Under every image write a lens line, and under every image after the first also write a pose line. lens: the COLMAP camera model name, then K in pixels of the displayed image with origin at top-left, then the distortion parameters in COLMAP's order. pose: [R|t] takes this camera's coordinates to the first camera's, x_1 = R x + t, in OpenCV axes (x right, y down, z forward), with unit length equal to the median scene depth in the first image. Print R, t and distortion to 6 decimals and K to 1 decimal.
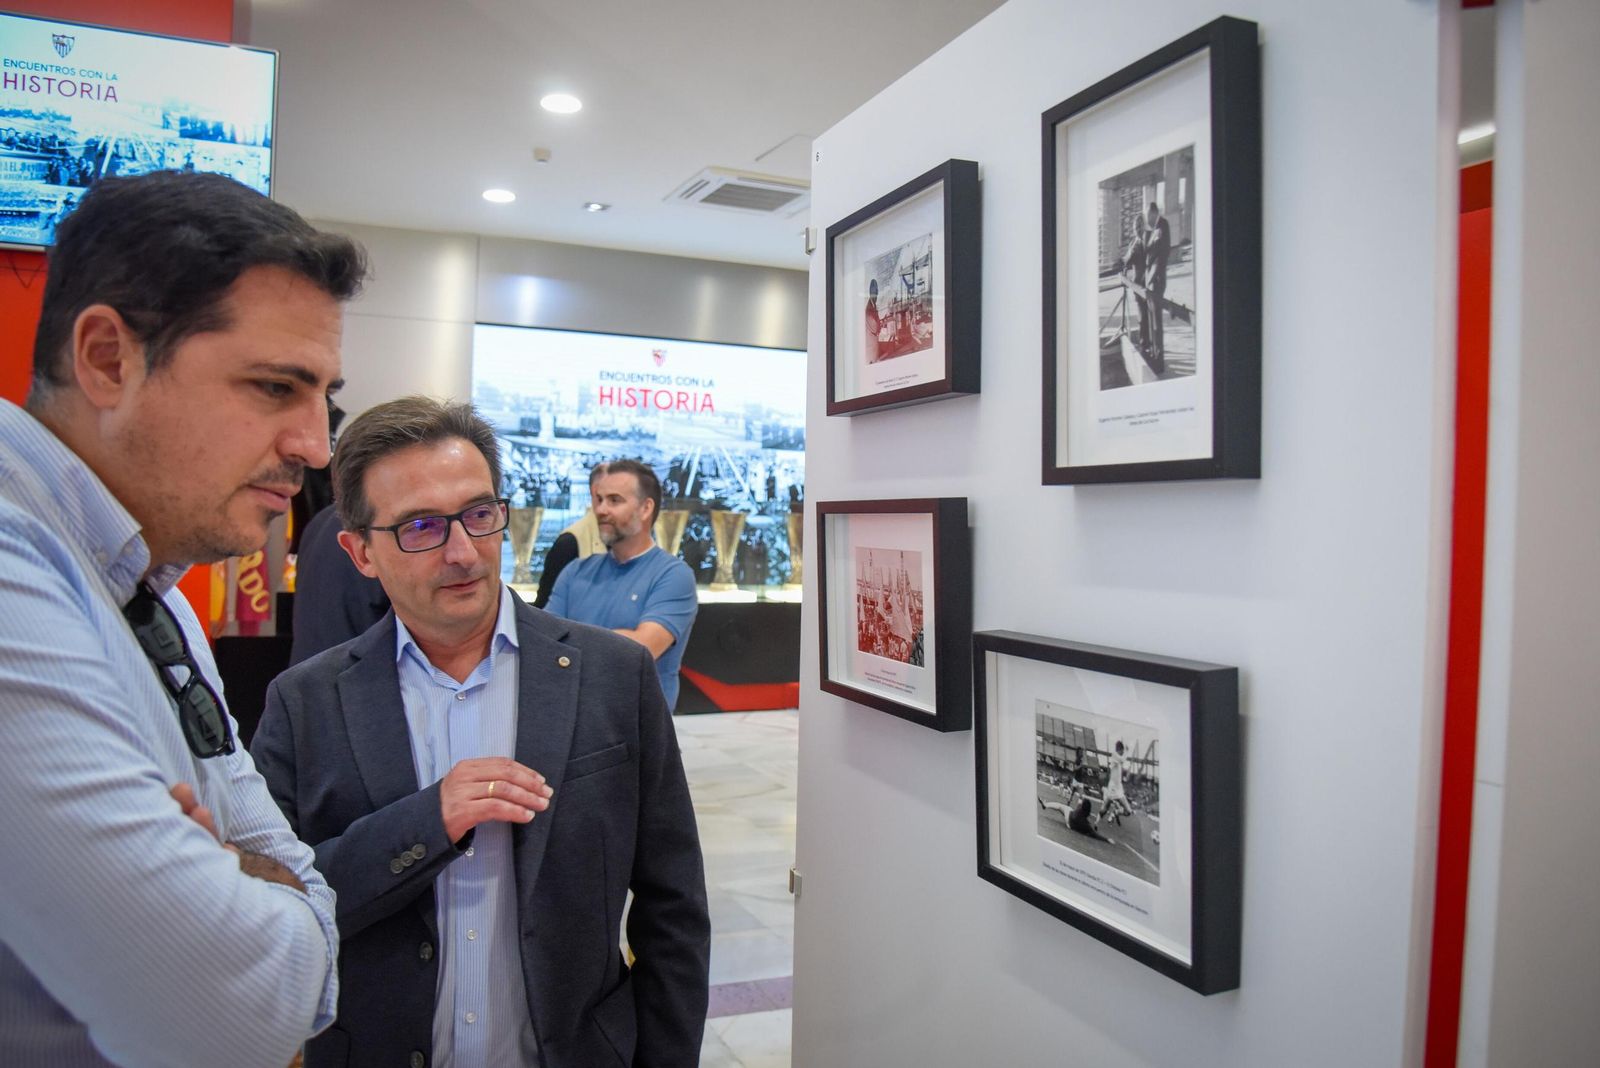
lens RADIAL K [[1186.3, 0, 799.7], [0, 1186.3, 545.6], [0, 0, 1]] dist [-0.070198, -0.000072]
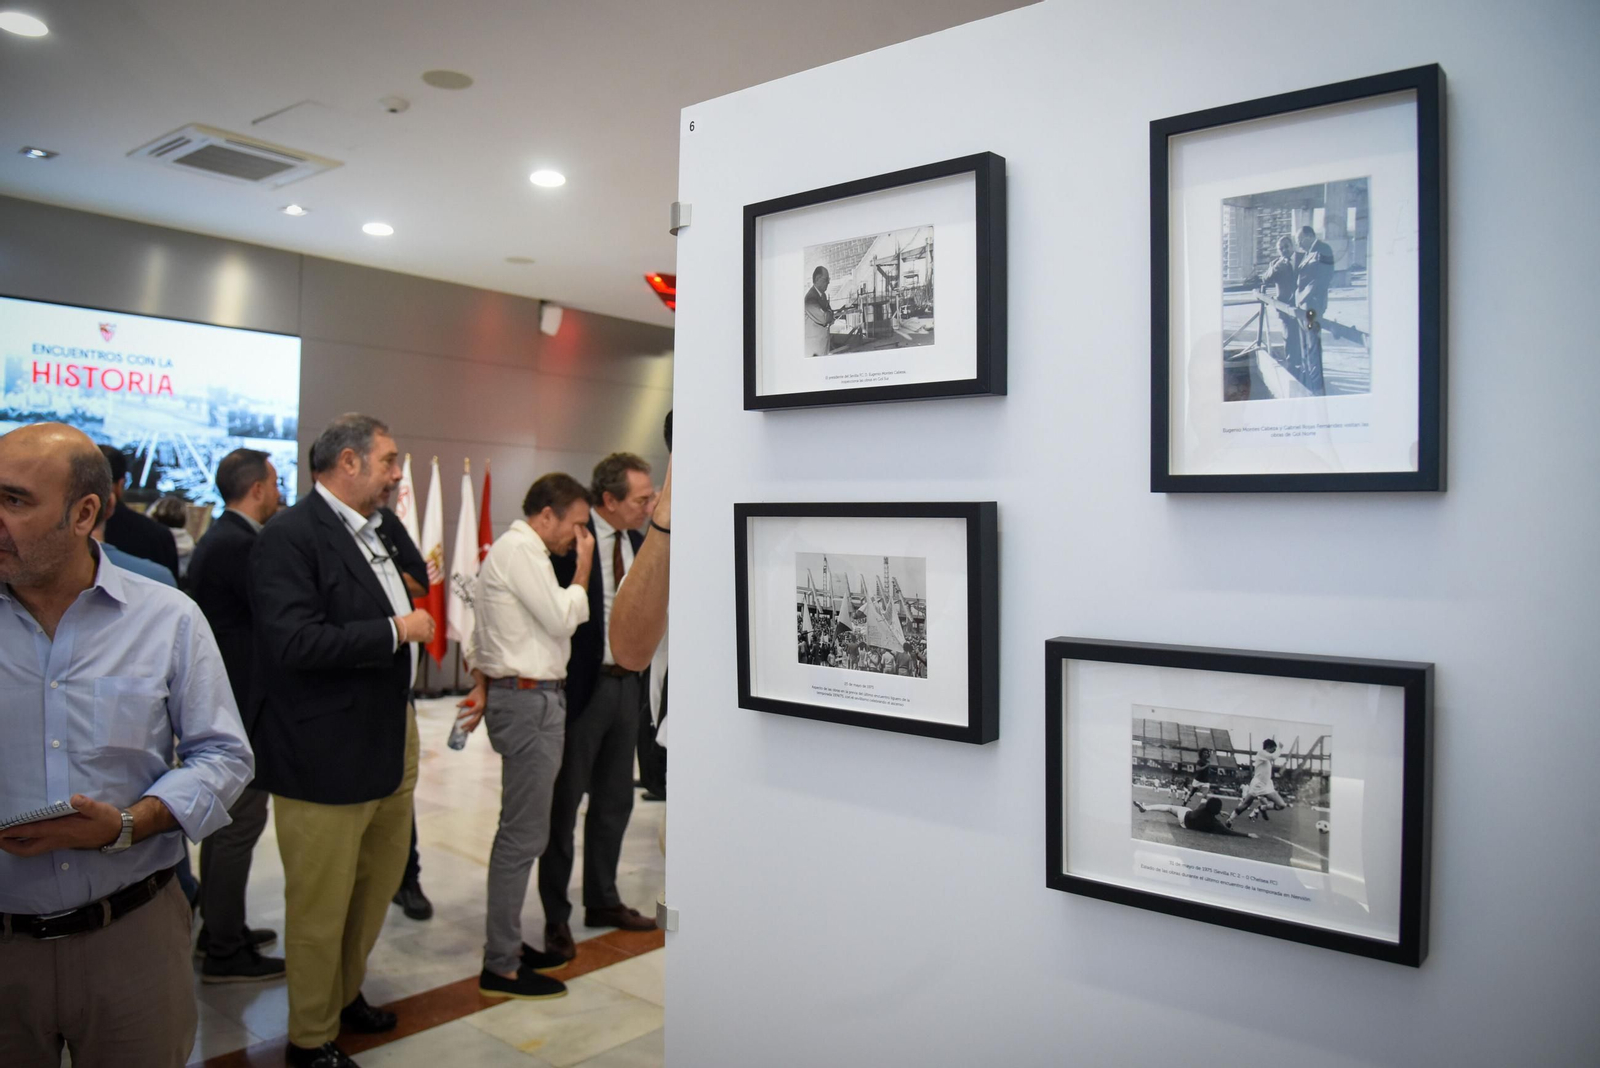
lens RADIAL K [[1136.1, 0, 794.1], [0, 1136.1, 547.0], [0, 0, 1]] dist [-0.084691, 0.022557]
pose [[0.885749, -0.016287, 0.463879, -0.522383], [0.011562, 0.999848, 0.013027, -0.020870], [-0.464021, -0.006175, 0.885803, 0.299022]]
